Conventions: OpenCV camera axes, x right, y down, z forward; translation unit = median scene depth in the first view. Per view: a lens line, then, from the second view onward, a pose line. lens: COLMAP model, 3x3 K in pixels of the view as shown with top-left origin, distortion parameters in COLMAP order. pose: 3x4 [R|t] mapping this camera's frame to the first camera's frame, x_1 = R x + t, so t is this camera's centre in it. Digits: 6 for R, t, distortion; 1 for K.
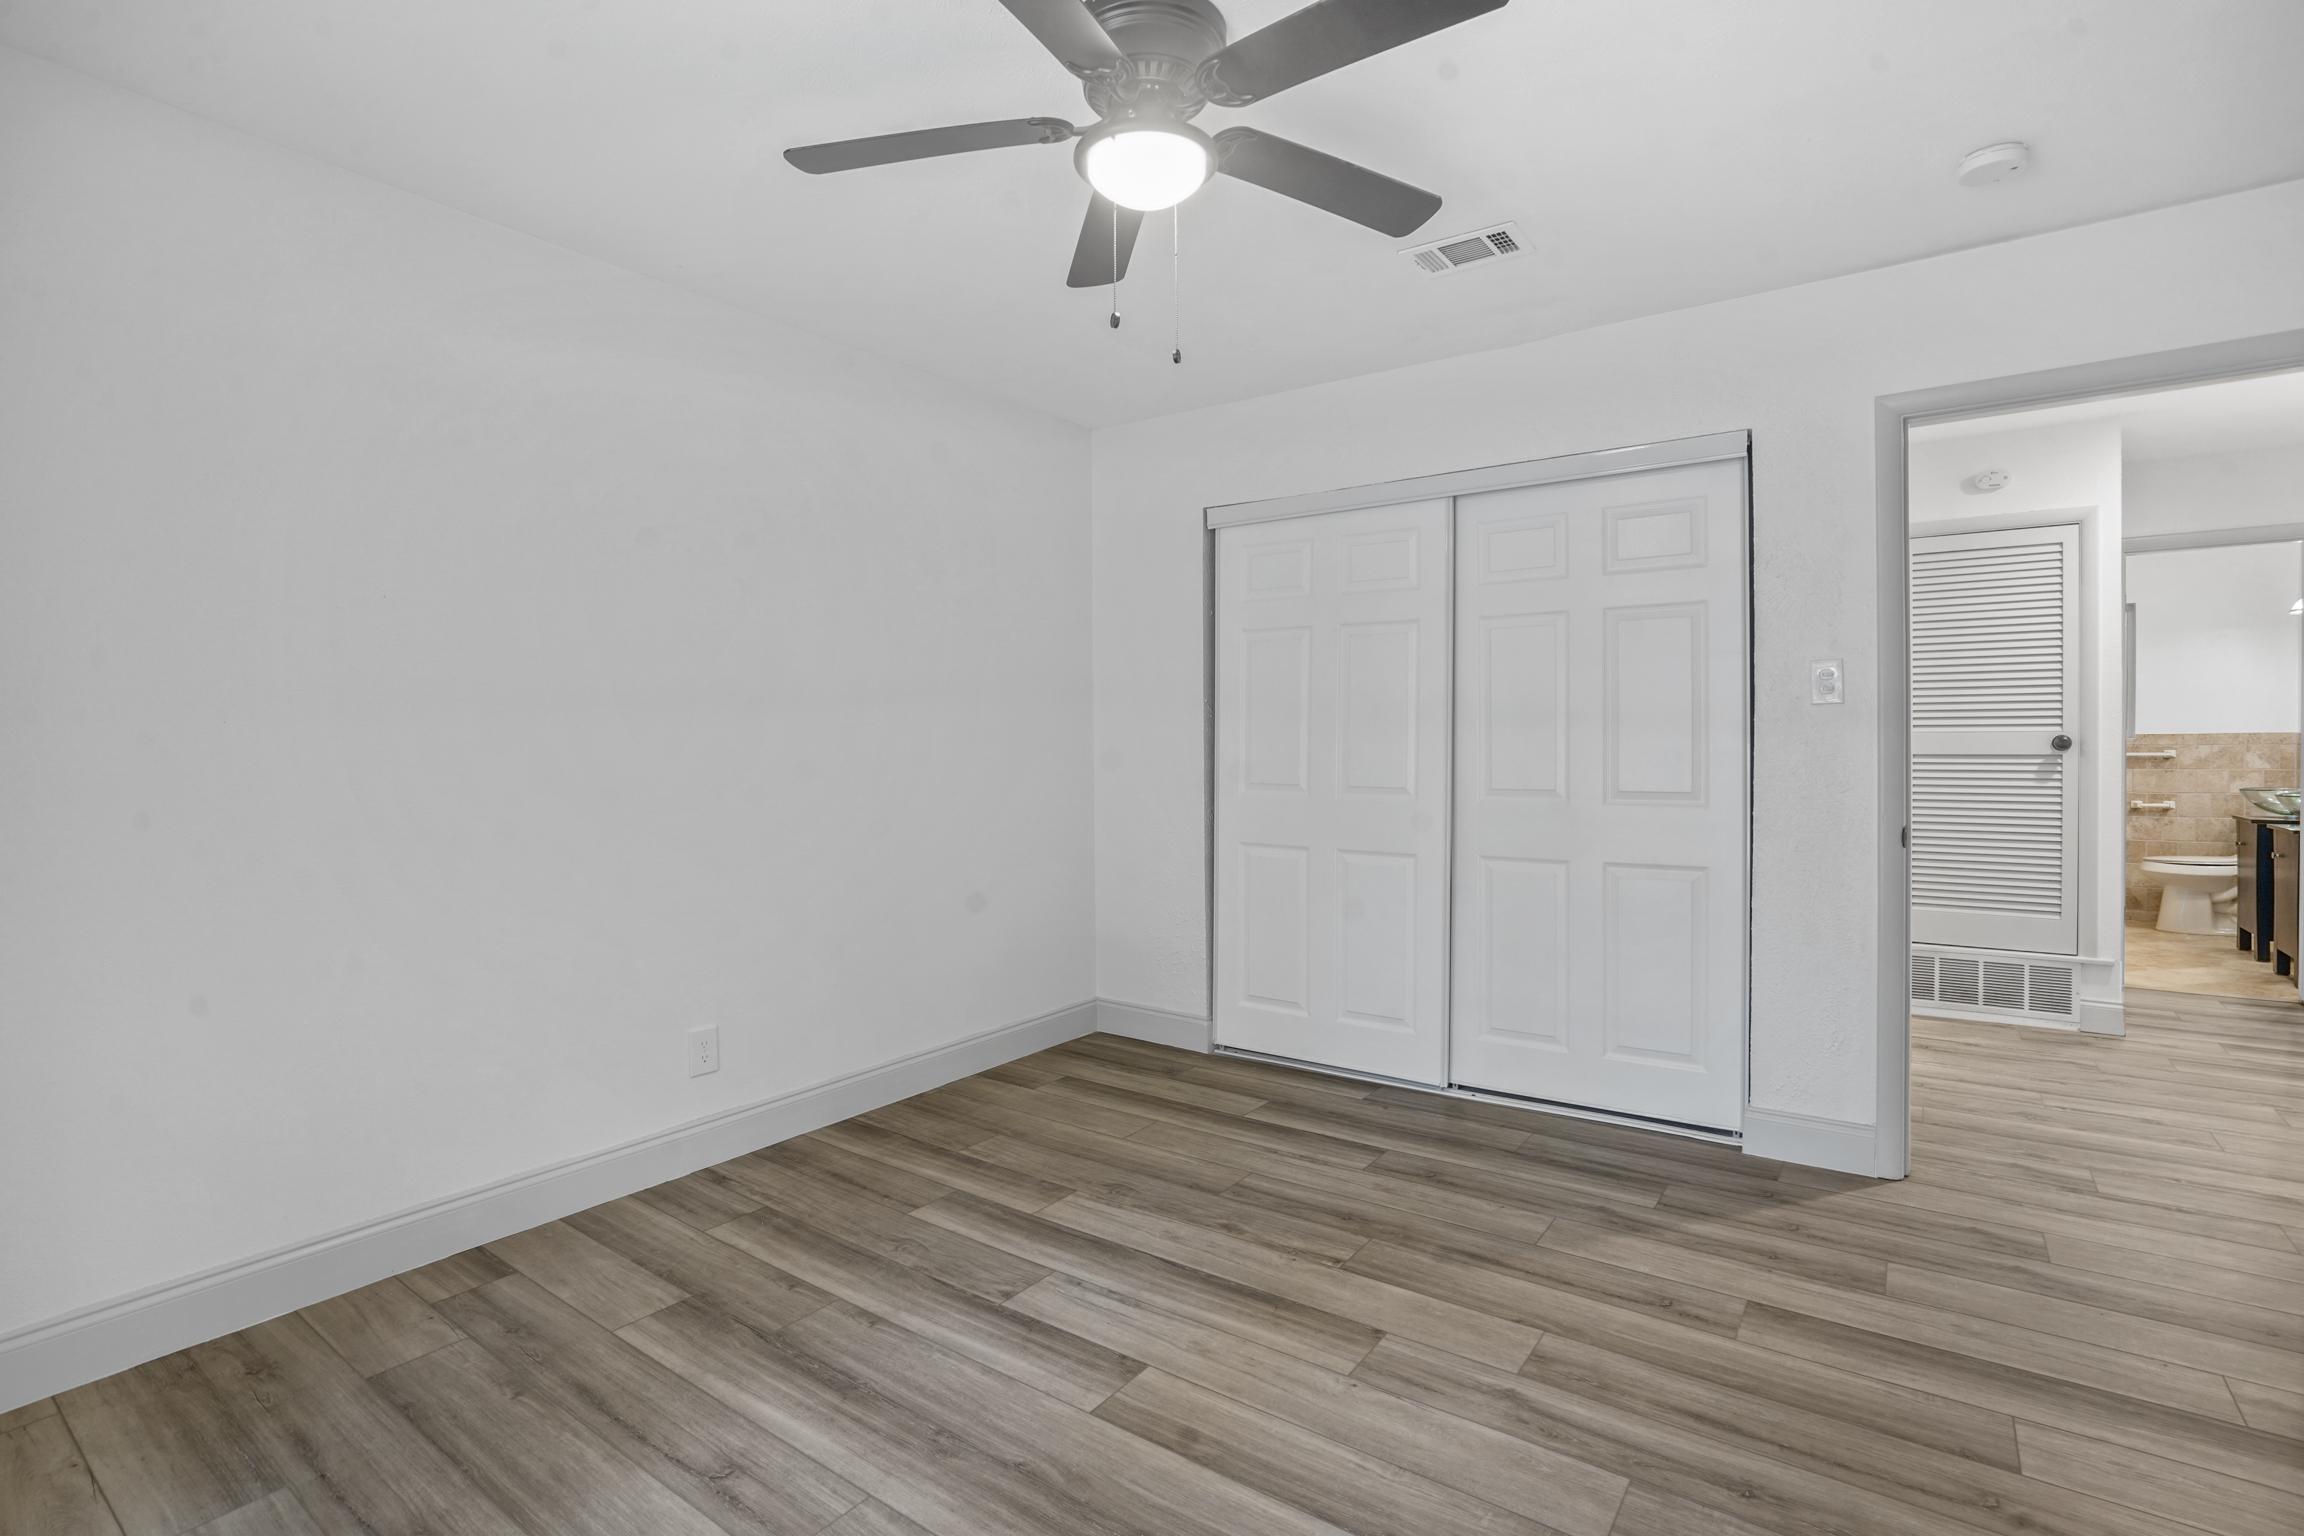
lens RADIAL K [[1069.4, 0, 1151.1], [0, 1069.4, 762.4], [0, 0, 1]] dist [0.005093, 0.002536]
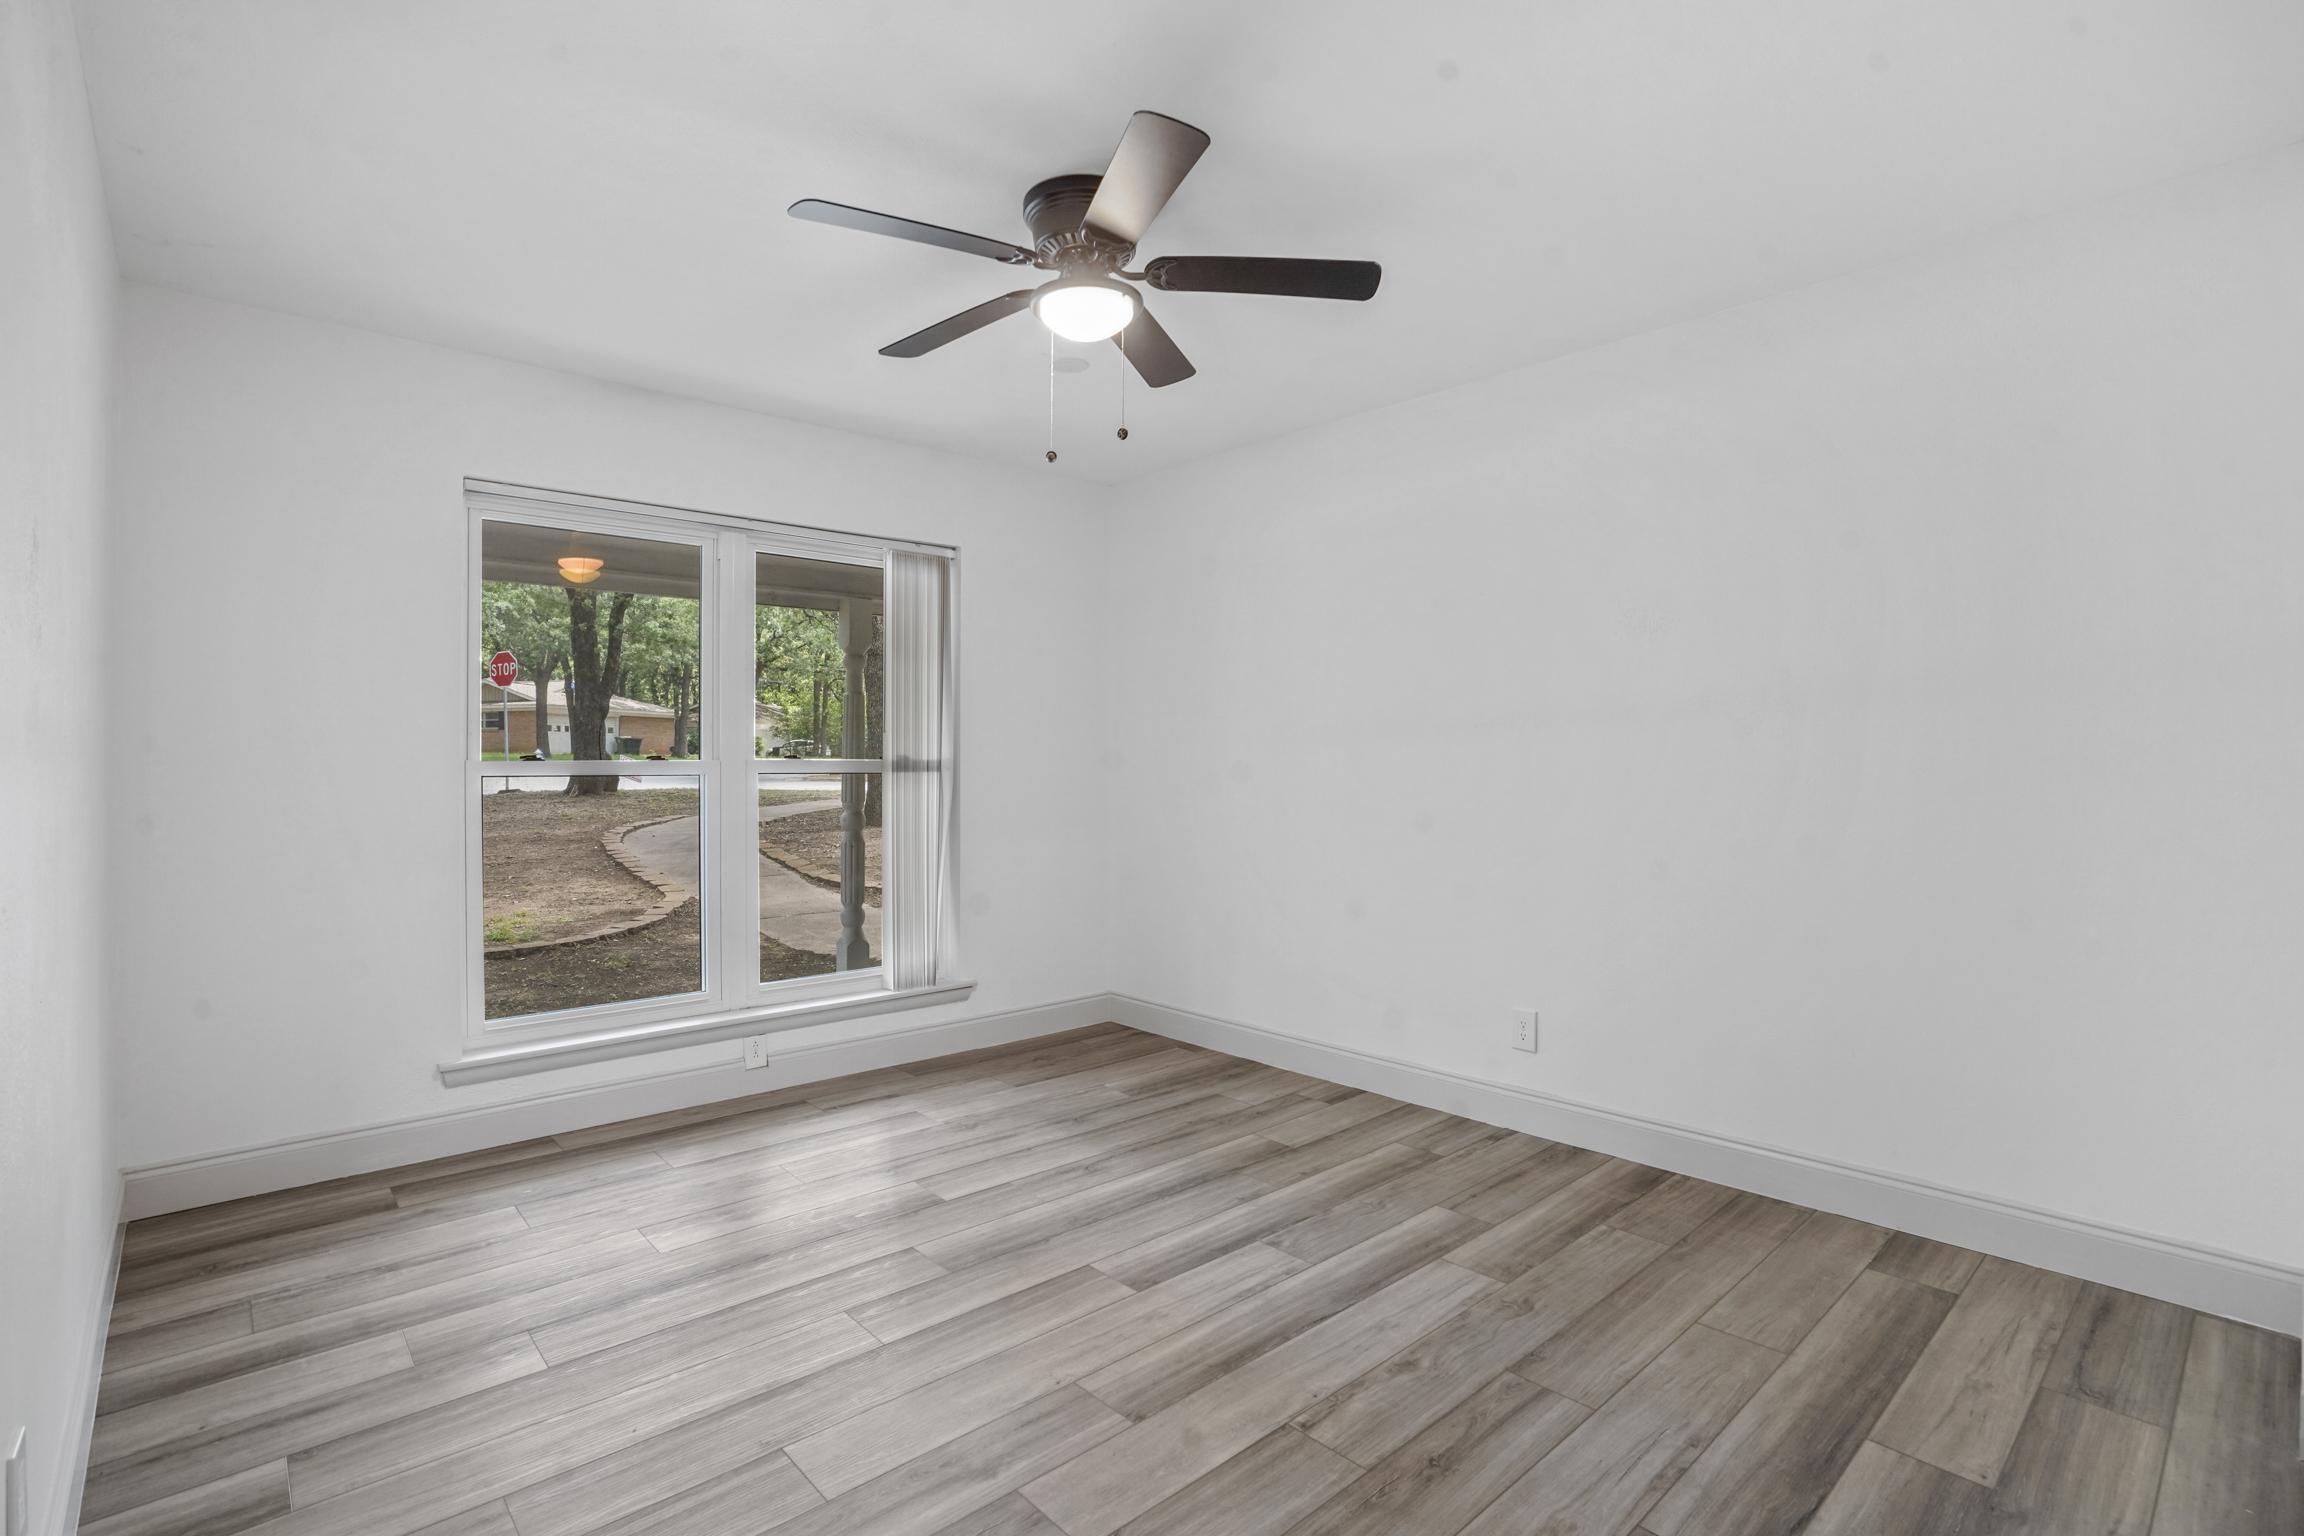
lens RADIAL K [[1069.4, 0, 1144.0], [0, 1069.4, 763.7], [0, 0, 1]] dist [0.005093, 0.002536]
pose [[-0.209852, -0.004531, -0.977723, 0.921467], [-0.005717, 0.999978, -0.003407, -0.002742], [0.977716, 0.004875, -0.209874, 1.016606]]
